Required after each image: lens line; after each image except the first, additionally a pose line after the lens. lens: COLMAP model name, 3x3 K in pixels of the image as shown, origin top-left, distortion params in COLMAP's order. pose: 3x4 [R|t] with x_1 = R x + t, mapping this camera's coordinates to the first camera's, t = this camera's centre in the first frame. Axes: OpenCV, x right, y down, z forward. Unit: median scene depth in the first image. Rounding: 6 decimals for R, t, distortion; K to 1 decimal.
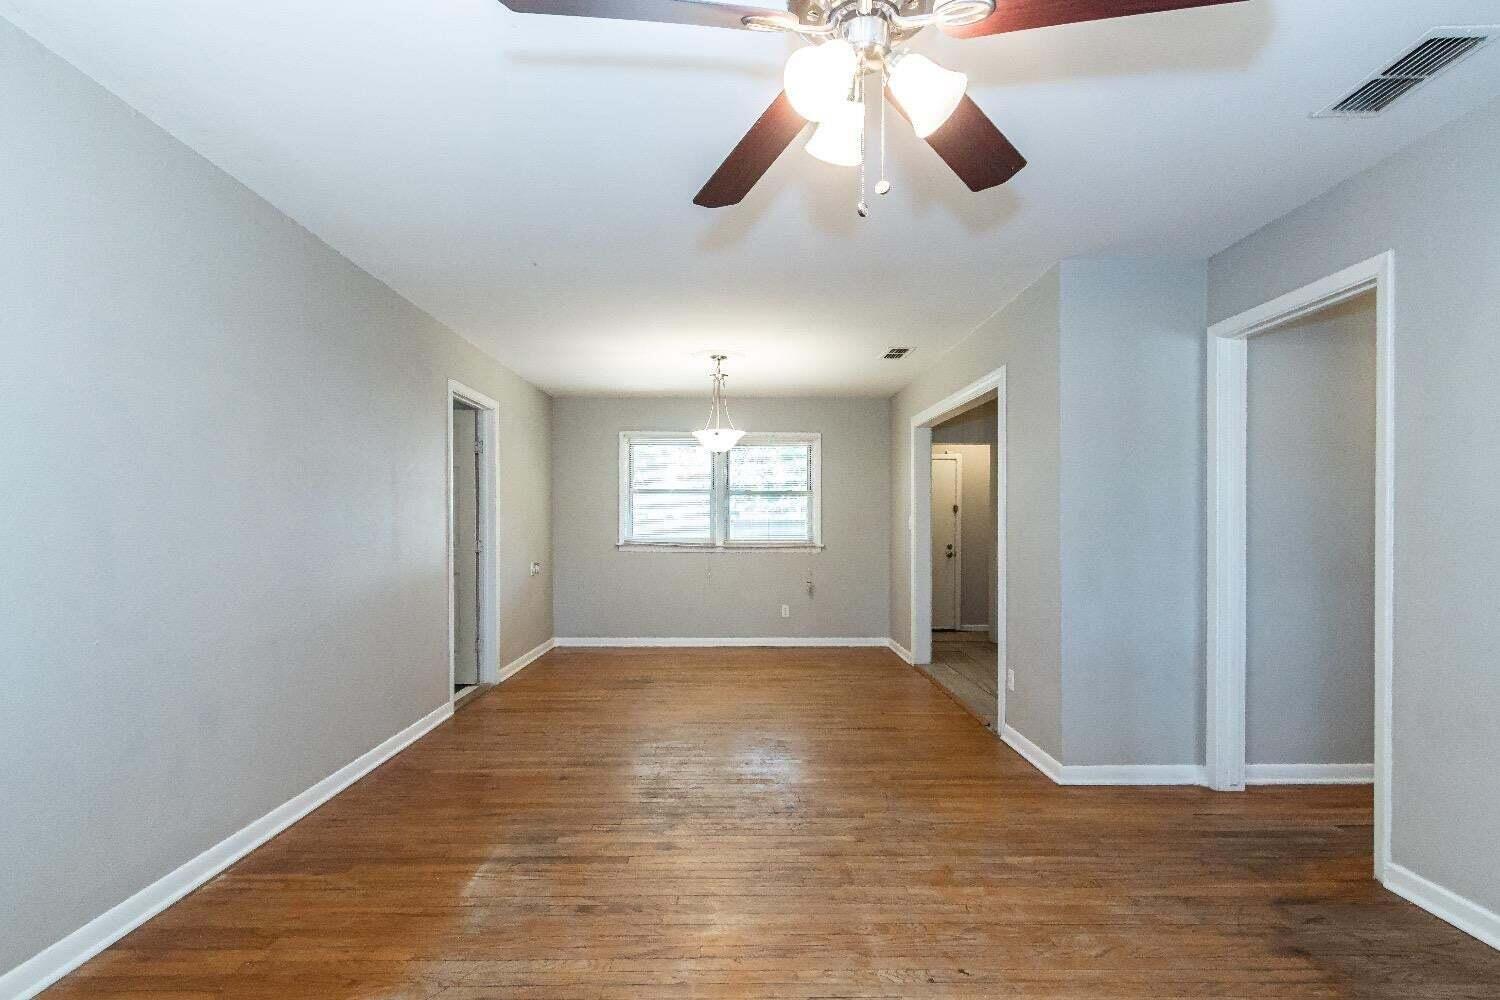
lens RADIAL K [[741.6, 0, 736.2], [0, 741.6, 528.9], [0, 0, 1]] dist [0.002402, 0.000411]
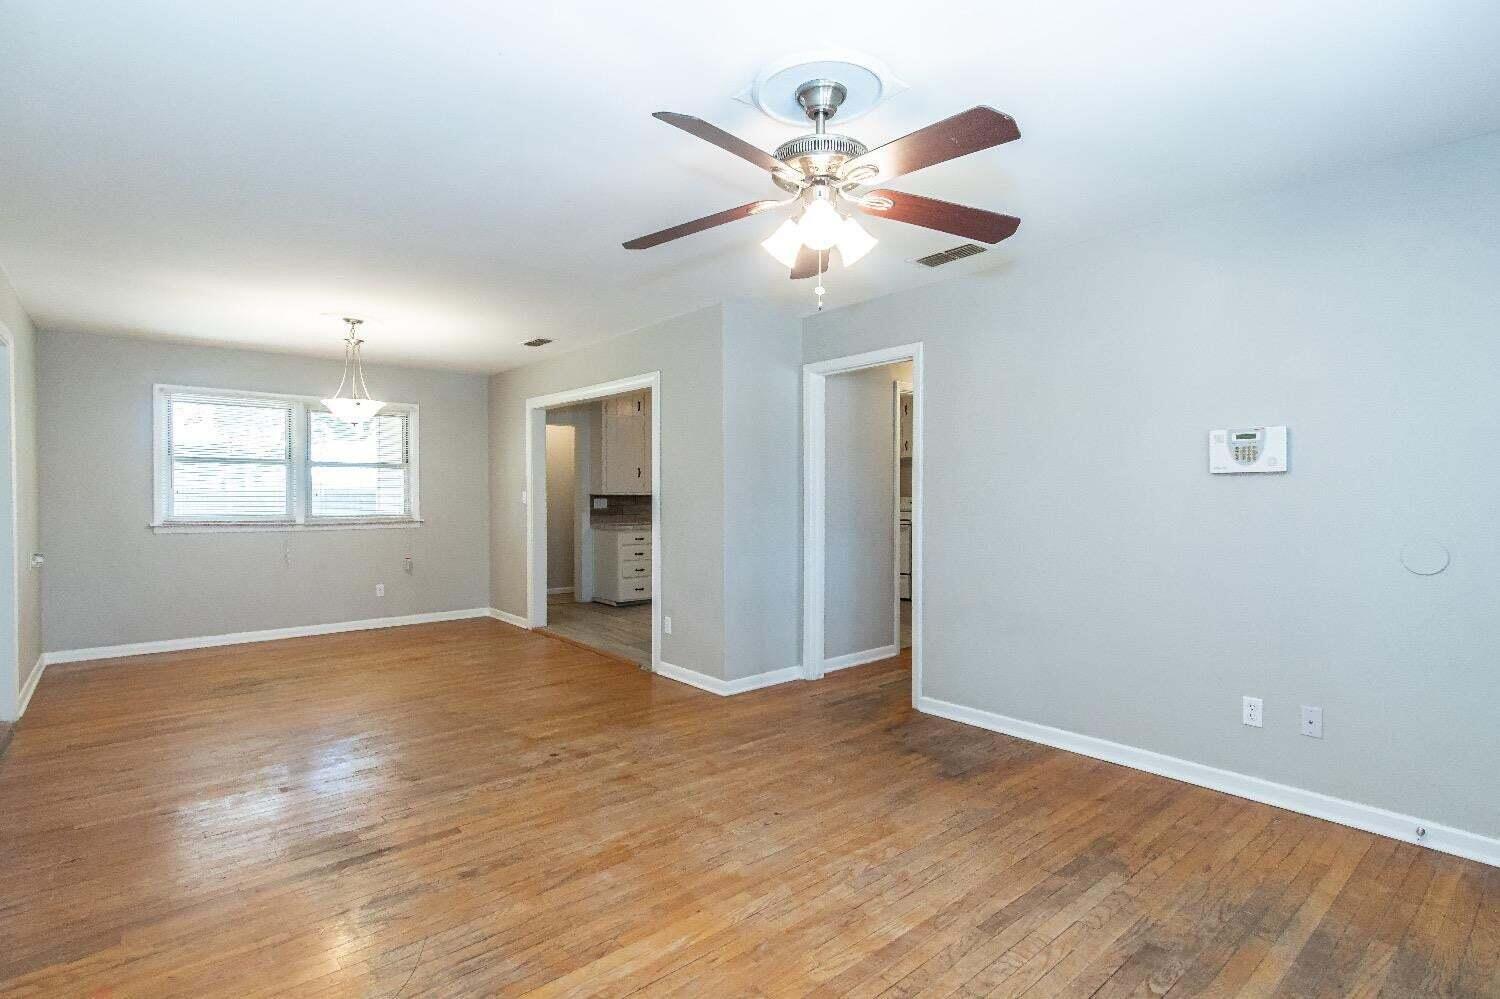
lens RADIAL K [[734.9, 0, 743.3], [0, 734.9, 502.1], [0, 0, 1]] dist [0.011008, 0.000062]
pose [[0.766855, -0.008942, 0.641758, -0.307852], [0.005096, 0.999956, 0.007843, -0.011414], [-0.641800, -0.002744, 0.766867, -0.027694]]
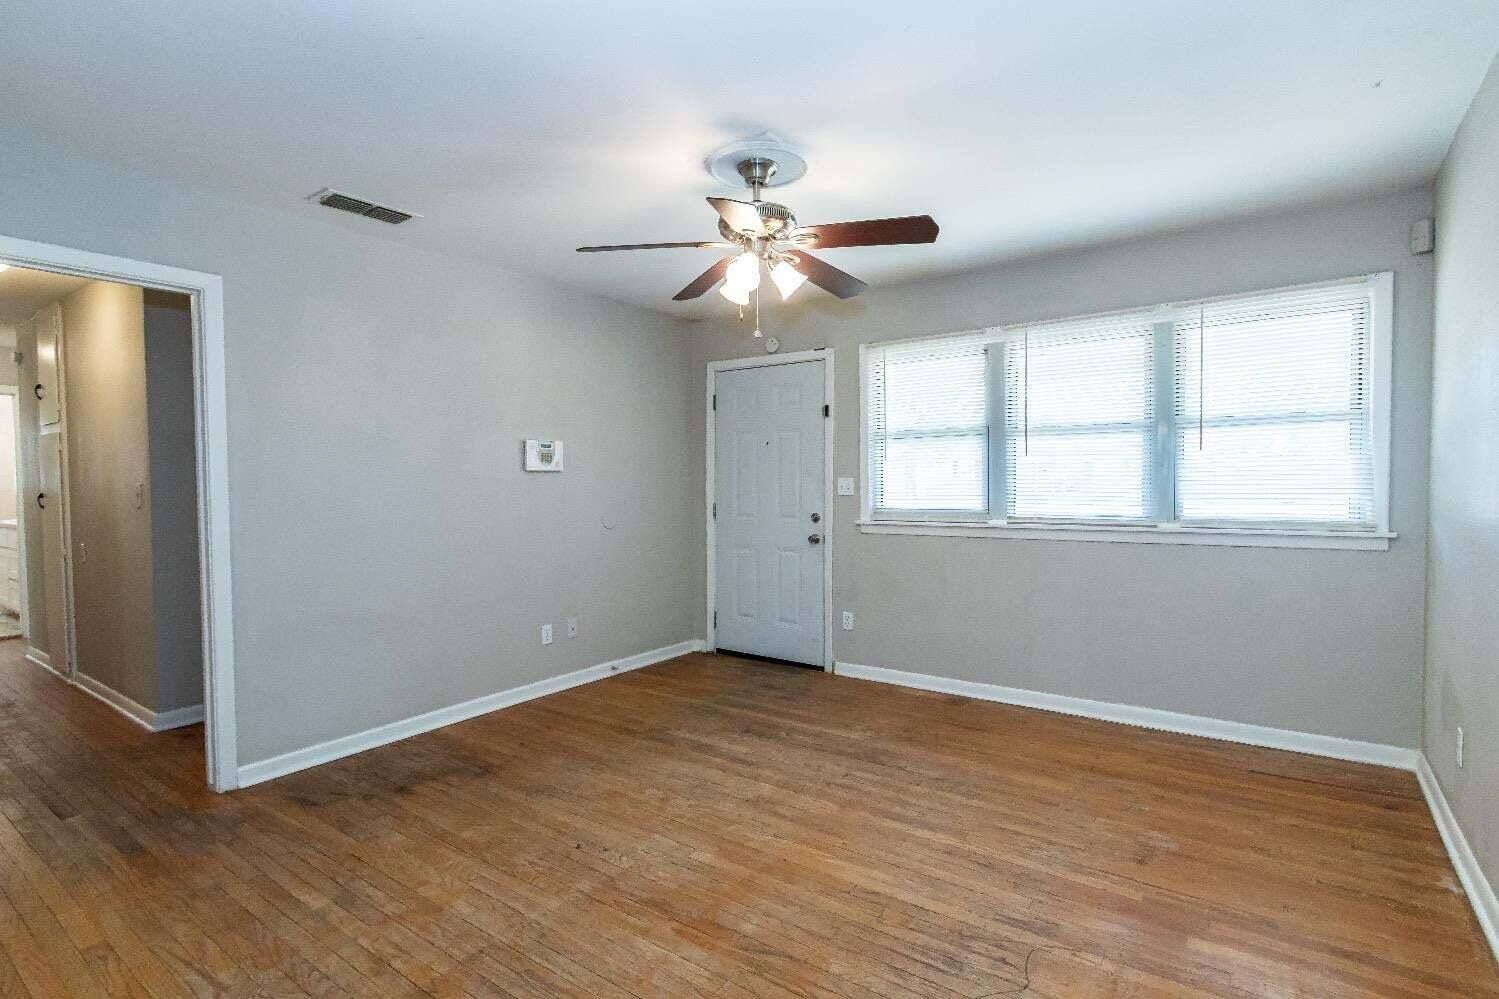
lens RADIAL K [[727.4, 0, 747.7], [0, 727.4, 504.5], [0, 0, 1]] dist [0.009165, -0.000102]
pose [[-0.803988, -0.009097, 0.594576, -0.312015], [0.013136, 0.999367, 0.033054, -0.014932], [-0.594500, 0.034385, -0.803360, 0.844319]]
